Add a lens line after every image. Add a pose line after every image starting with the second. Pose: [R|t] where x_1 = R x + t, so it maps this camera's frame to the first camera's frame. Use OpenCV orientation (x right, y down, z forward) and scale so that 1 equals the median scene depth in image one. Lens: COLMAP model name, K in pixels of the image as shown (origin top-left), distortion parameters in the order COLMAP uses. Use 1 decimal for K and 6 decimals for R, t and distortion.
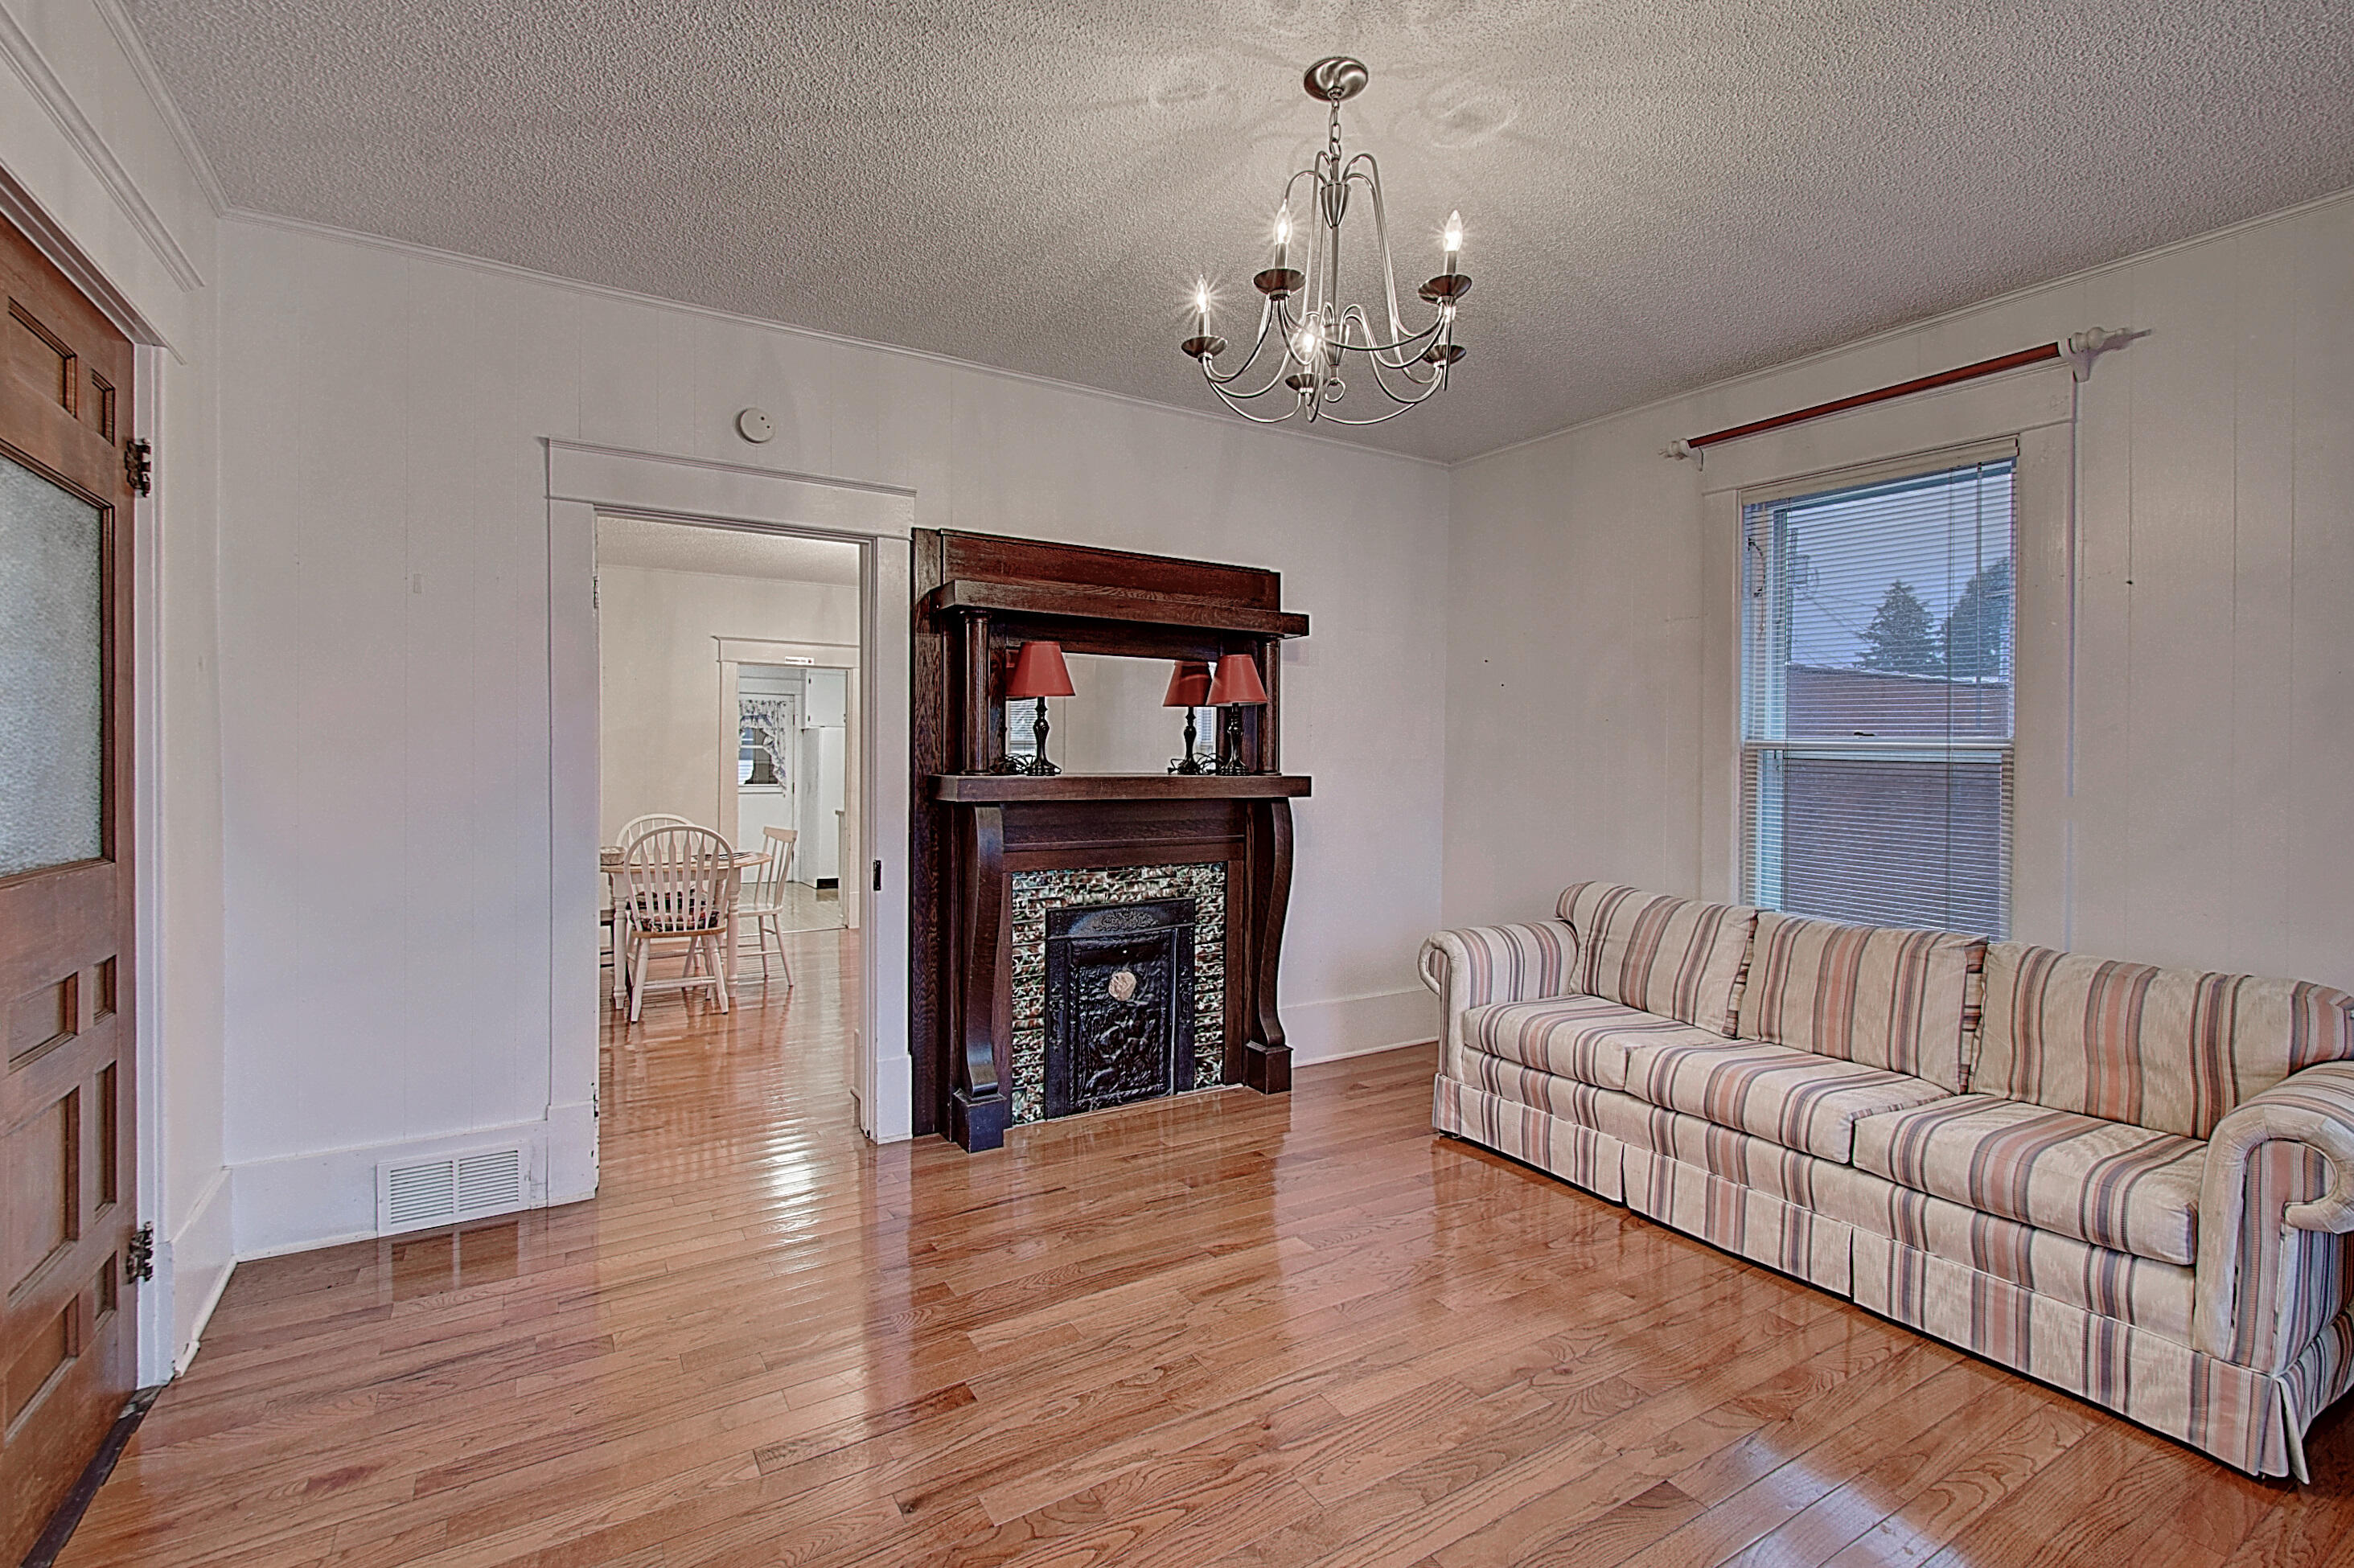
lens RADIAL K [[1033.6, 0, 1154.8], [0, 1033.6, 765.1], [0, 0, 1]] dist [-0.000880, -0.000543]
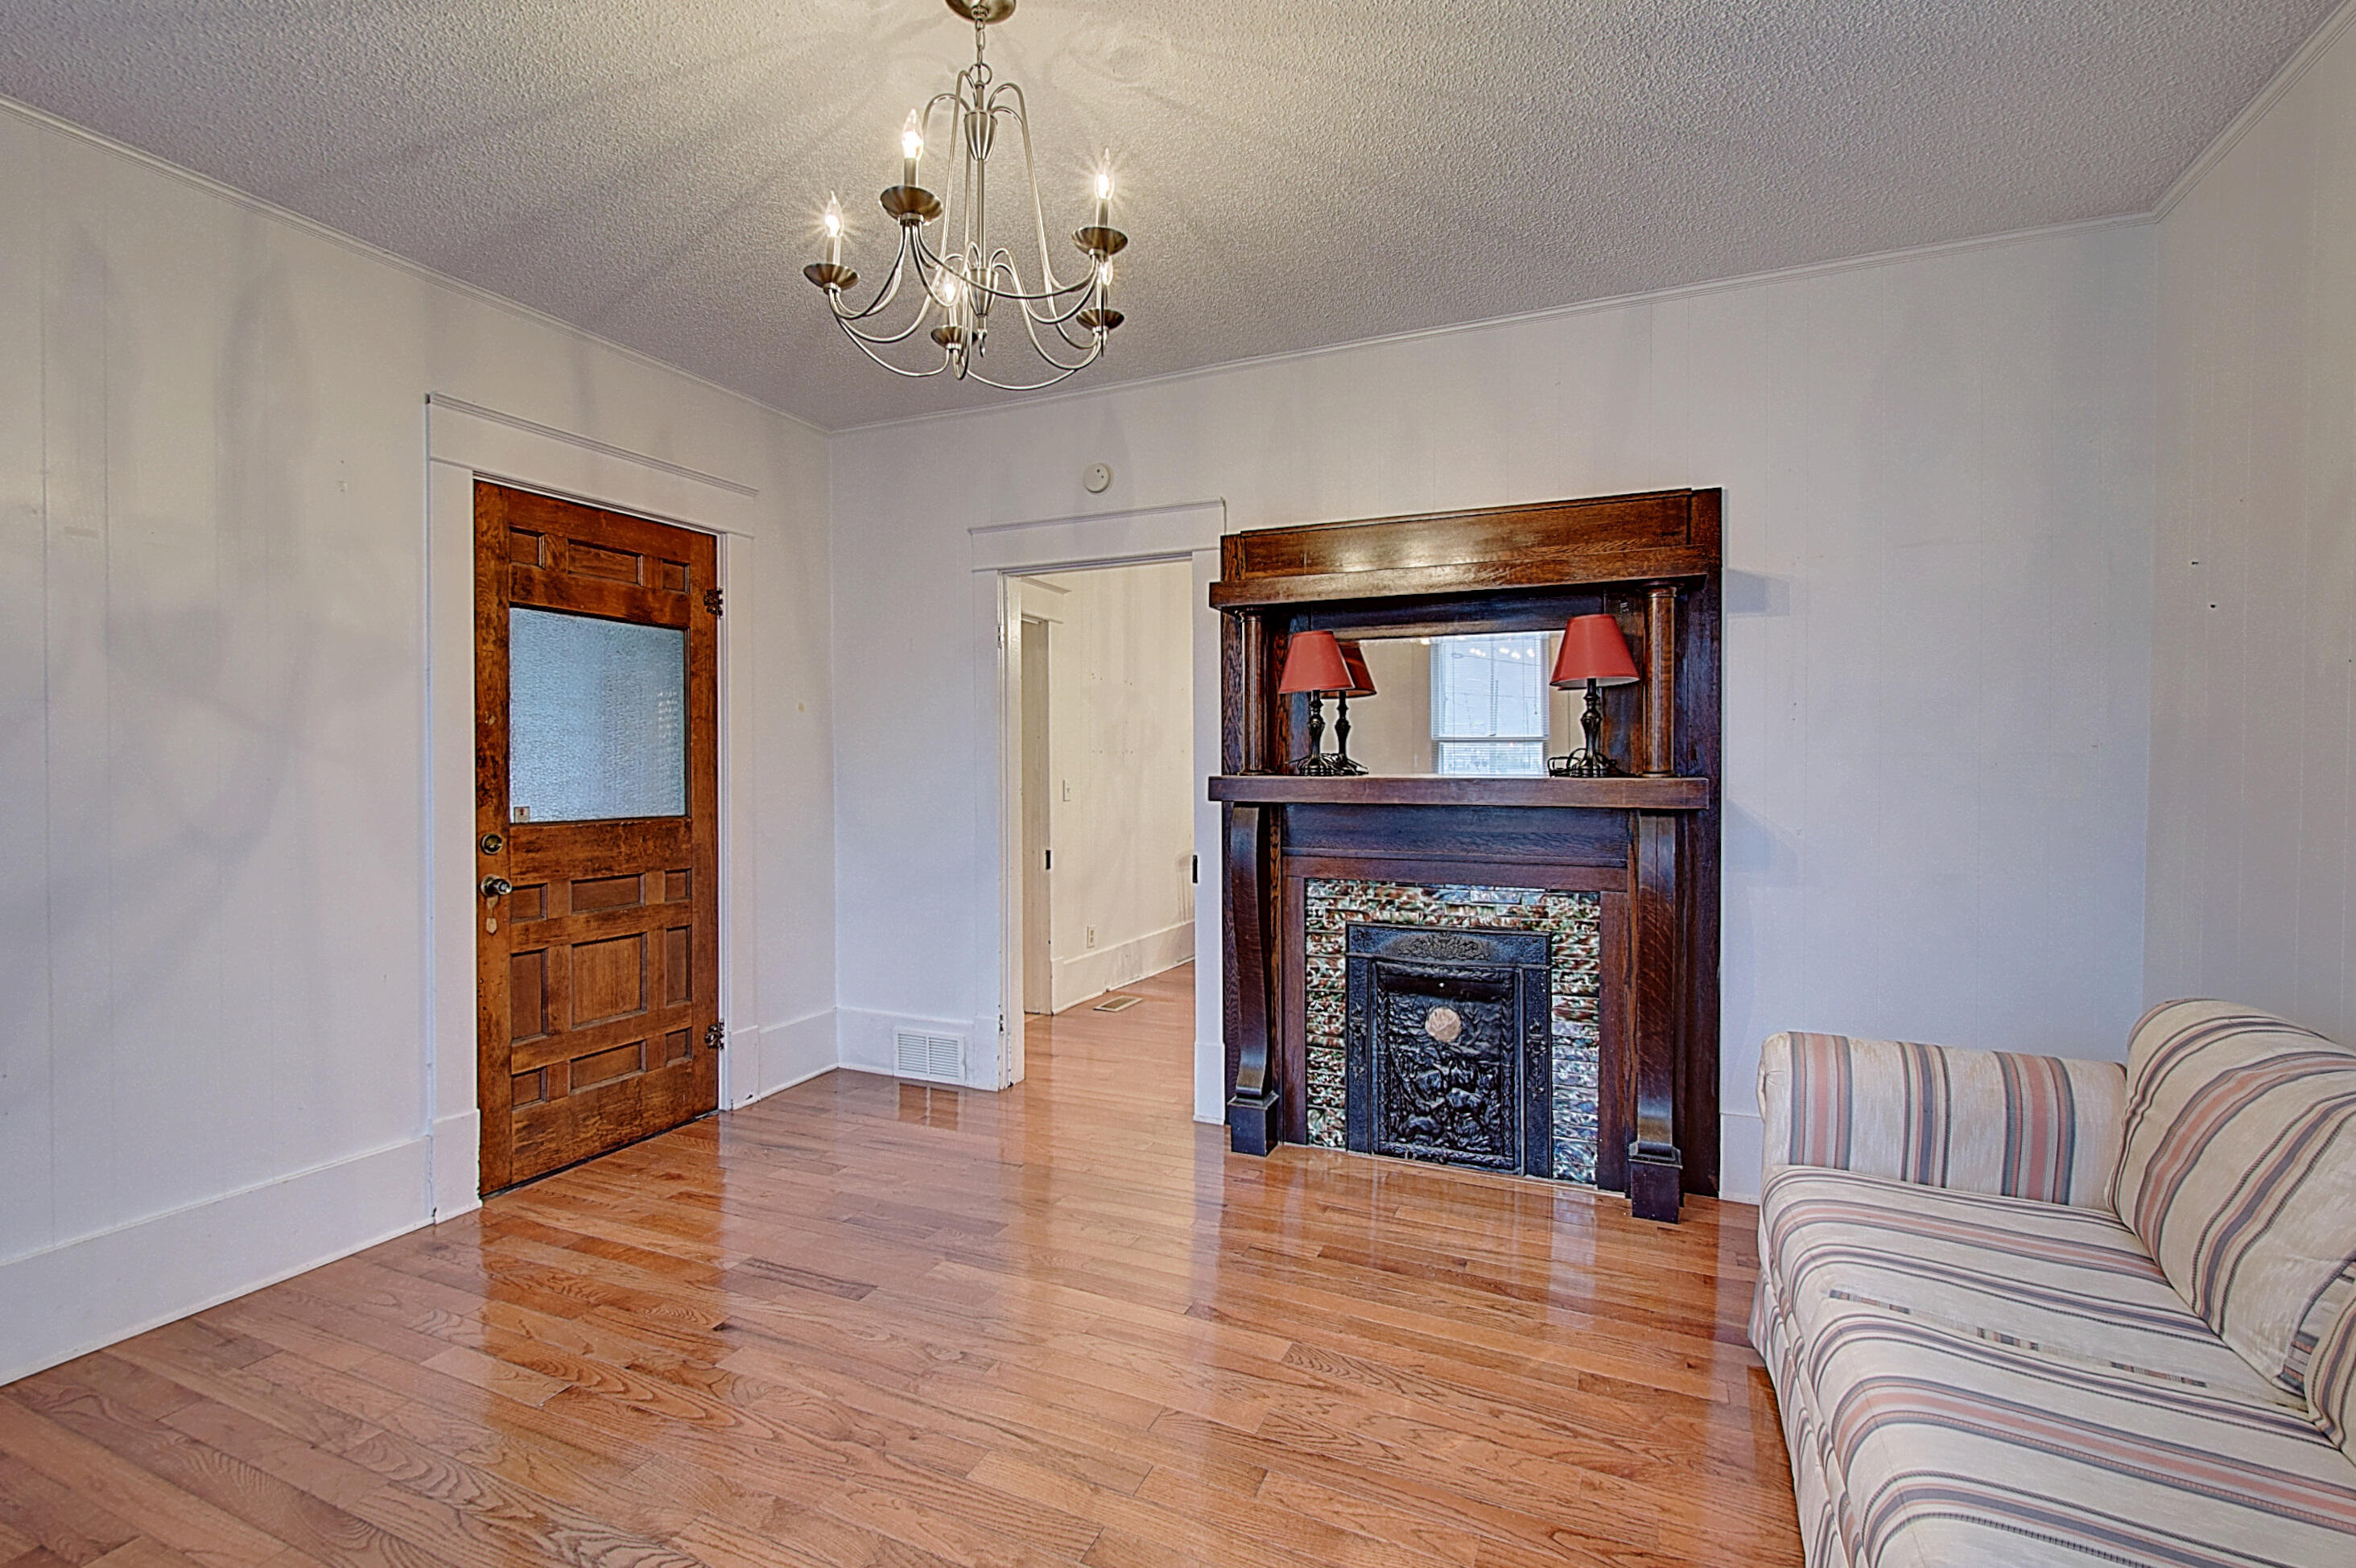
lens RADIAL K [[1046.4, 0, 1175.2], [0, 1046.4, 772.9], [0, 0, 1]] dist [0.002532, -0.009999]
pose [[0.577663, 0.001638, -0.816274, 0.568148], [0.001029, 0.999996, 0.002736, 0.004313], [0.816275, -0.002421, 0.577659, 0.338345]]
